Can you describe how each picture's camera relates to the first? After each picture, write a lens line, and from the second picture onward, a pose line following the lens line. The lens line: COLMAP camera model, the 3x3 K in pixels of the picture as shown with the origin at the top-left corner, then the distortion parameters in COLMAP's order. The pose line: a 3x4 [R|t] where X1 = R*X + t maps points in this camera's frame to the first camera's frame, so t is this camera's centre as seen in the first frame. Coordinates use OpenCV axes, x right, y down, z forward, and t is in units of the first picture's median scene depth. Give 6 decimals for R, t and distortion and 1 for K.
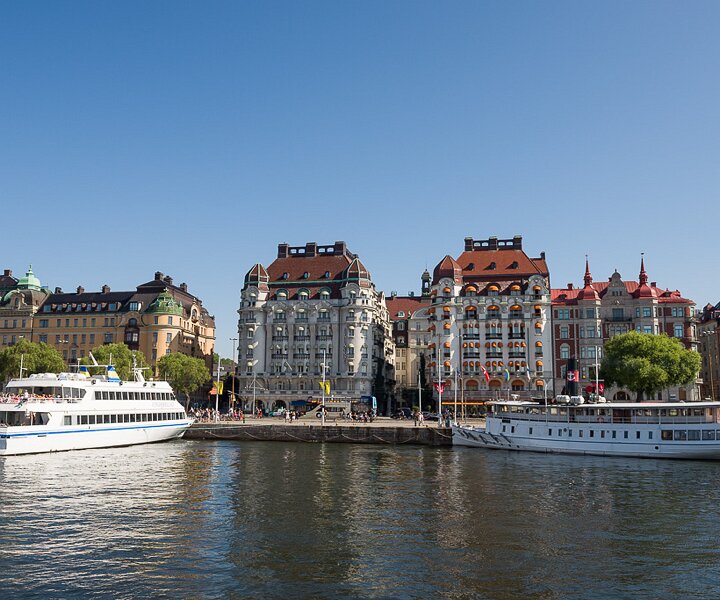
lens RADIAL K [[703.6, 0, 360.0], [0, 703.6, 300.0], [0, 0, 1]] dist [-0.042738, 0.003486]
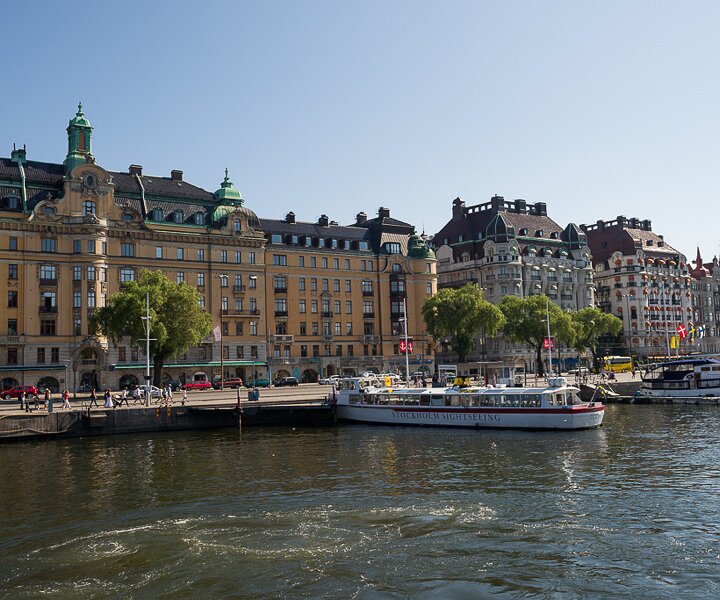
lens RADIAL K [[745.2, 0, 360.0], [0, 745.2, 300.0], [0, 0, 1]] dist [-0.004947, -0.009048]
pose [[0.681392, 0.037129, 0.730976, -1.080557], [-0.069804, 0.997457, 0.014404, 0.065221], [-0.728583, -0.060840, 0.682251, 0.497447]]
